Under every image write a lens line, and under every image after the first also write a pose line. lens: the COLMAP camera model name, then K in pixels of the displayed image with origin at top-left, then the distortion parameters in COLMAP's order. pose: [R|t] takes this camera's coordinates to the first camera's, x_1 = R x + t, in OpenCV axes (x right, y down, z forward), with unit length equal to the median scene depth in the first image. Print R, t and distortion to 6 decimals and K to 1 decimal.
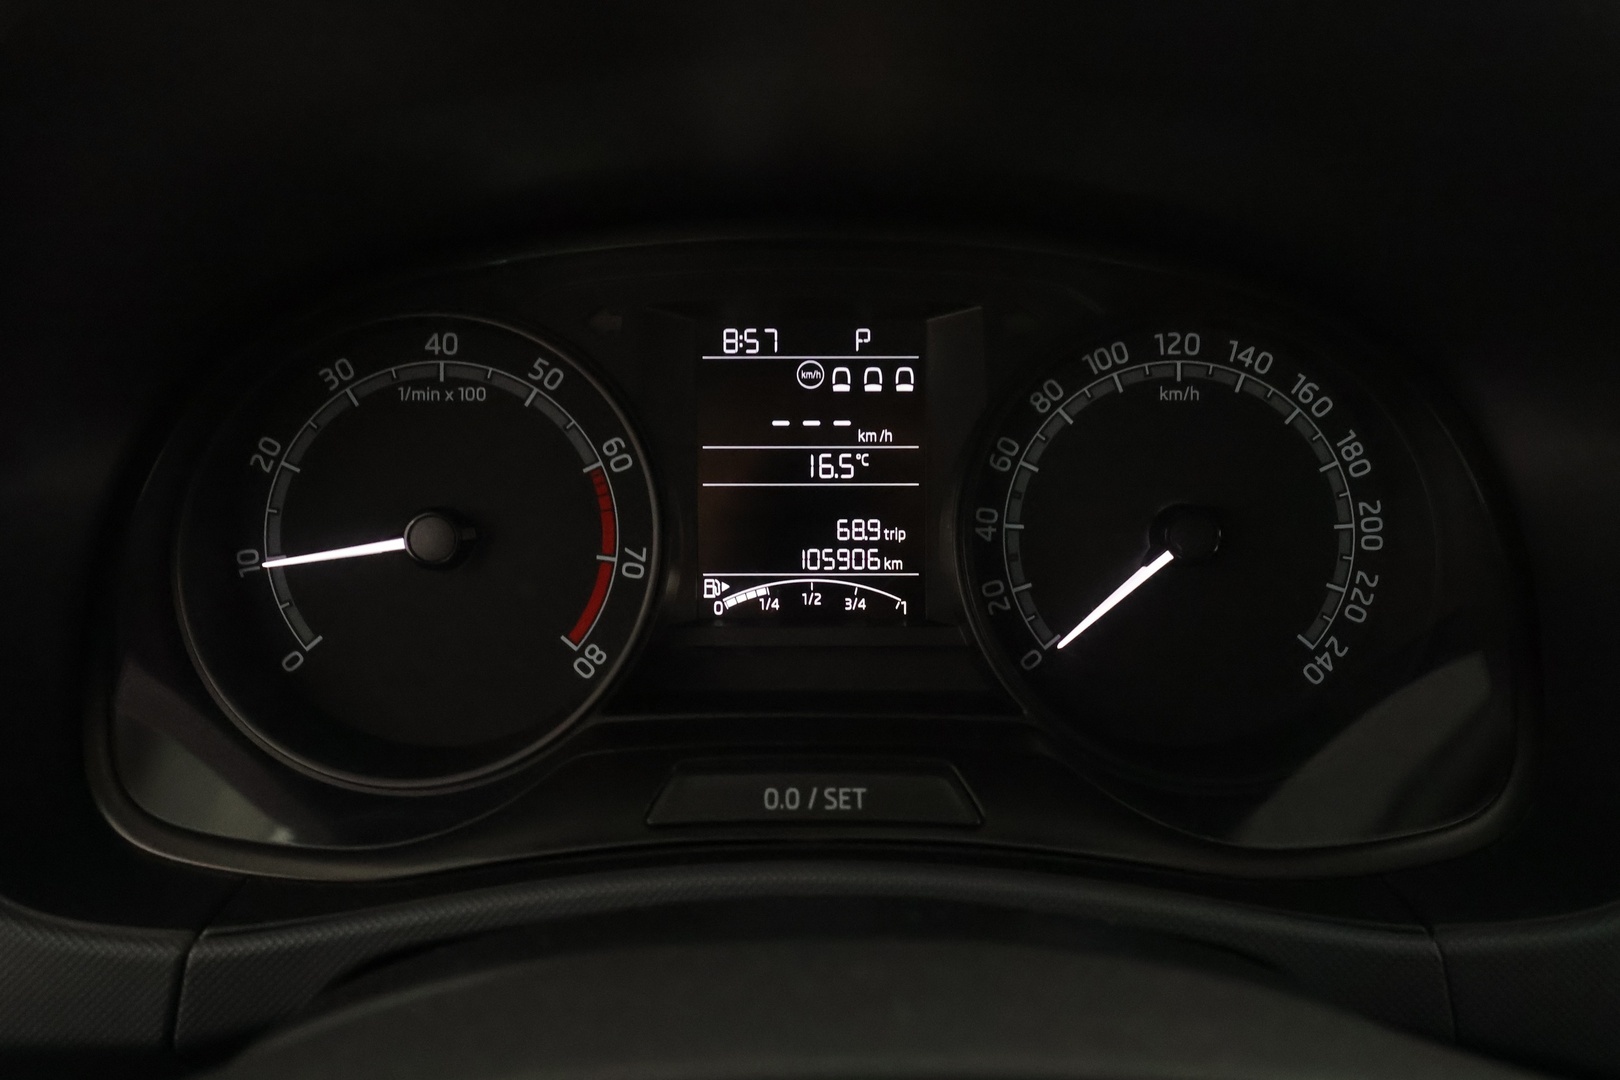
lens RADIAL K [[1286.3, 0, 805.6], [0, 1286.3, 540.3], [0, 0, 1]] dist [0.009341, -0.016732]
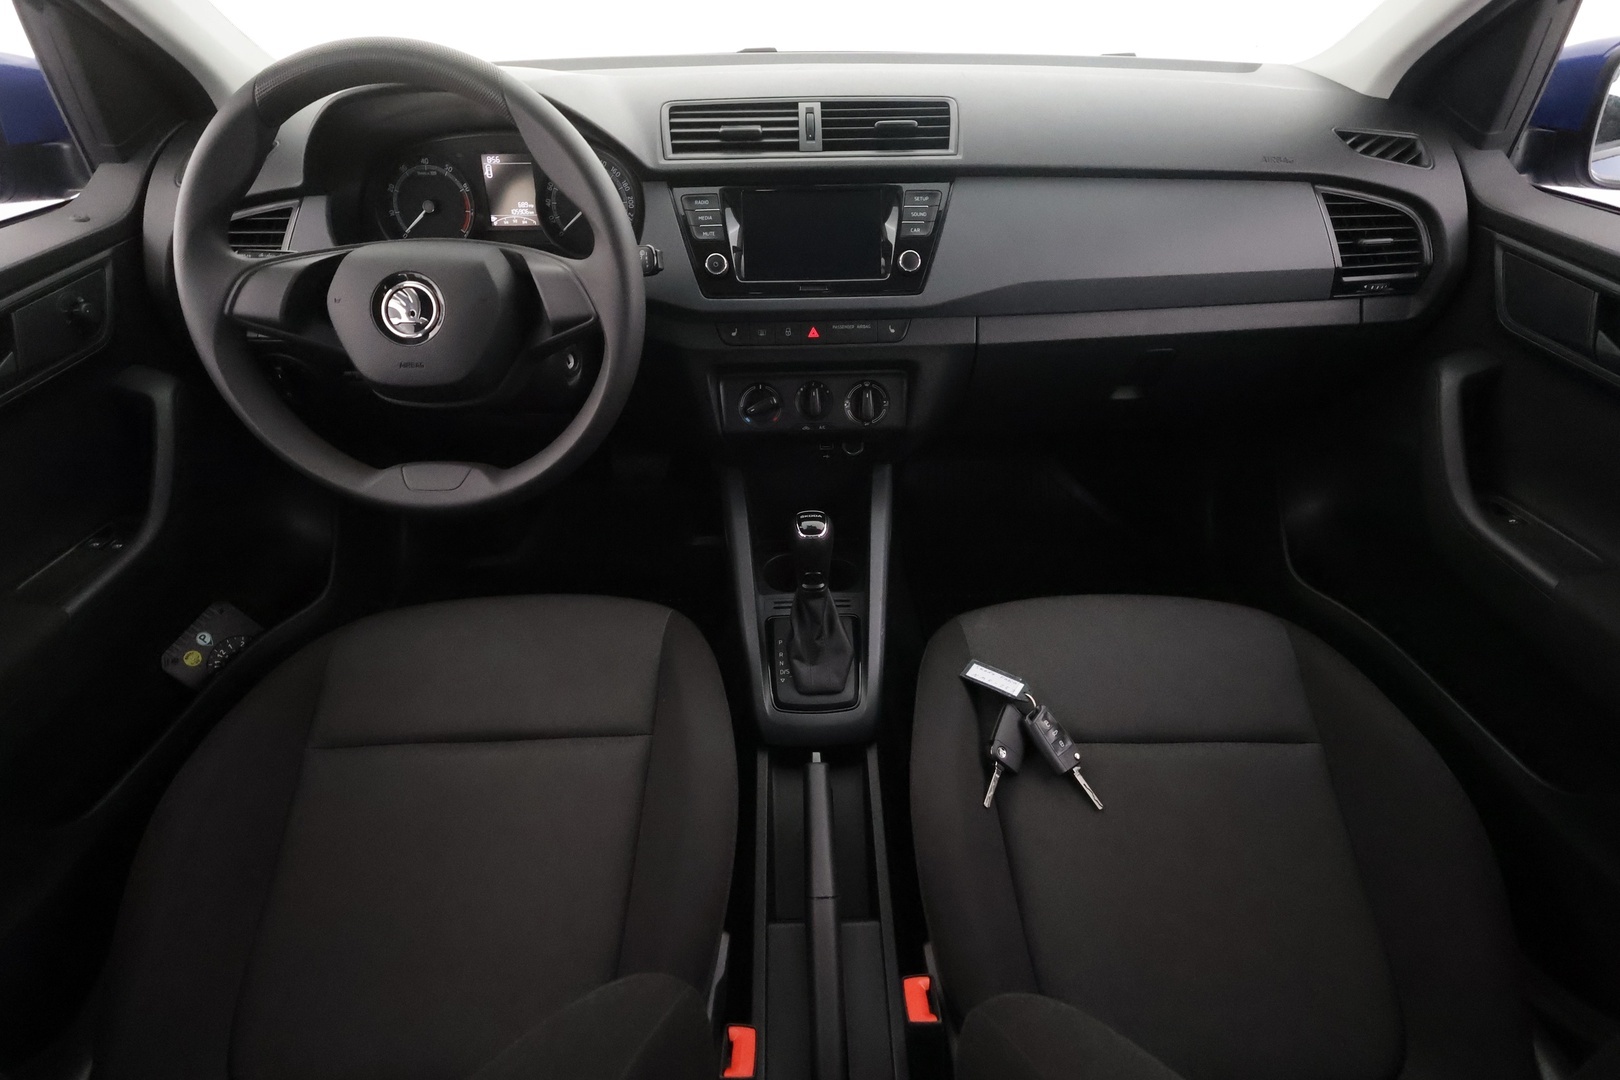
lens RADIAL K [[741.3, 0, 806.7], [0, 741.3, 537.4], [0, 0, 1]] dist [-0.001725, 0.002003]
pose [[0.999907, -0.012962, 0.004345, 1.056224], [0.010812, 0.944332, 0.328815, 0.261988], [-0.008365, -0.328738, 0.944384, -1.961140]]
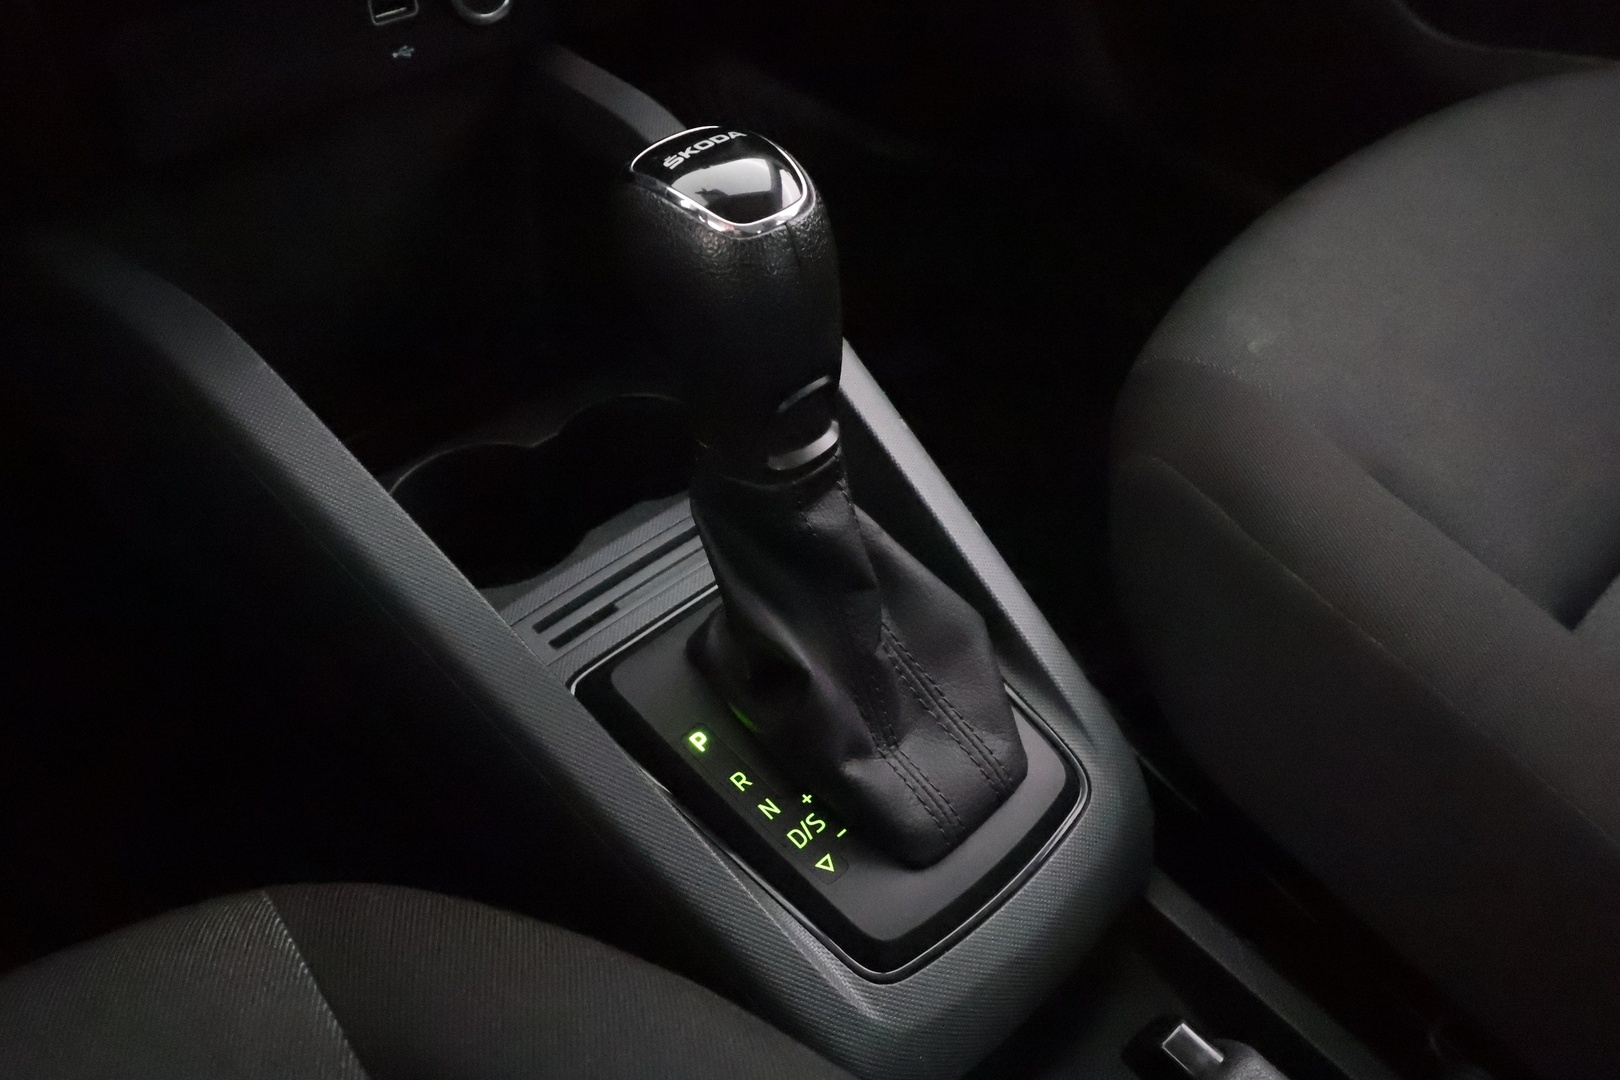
lens RADIAL K [[1286.3, 0, 808.9], [0, 1286.3, 548.2], [0, 0, 1]] dist [0.009341, -0.016732]
pose [[0.735272, -0.459798, 0.497957, 0.520859], [0.208304, 0.852439, 0.479539, 0.852989], [-0.644969, -0.248865, 0.722552, -0.319651]]
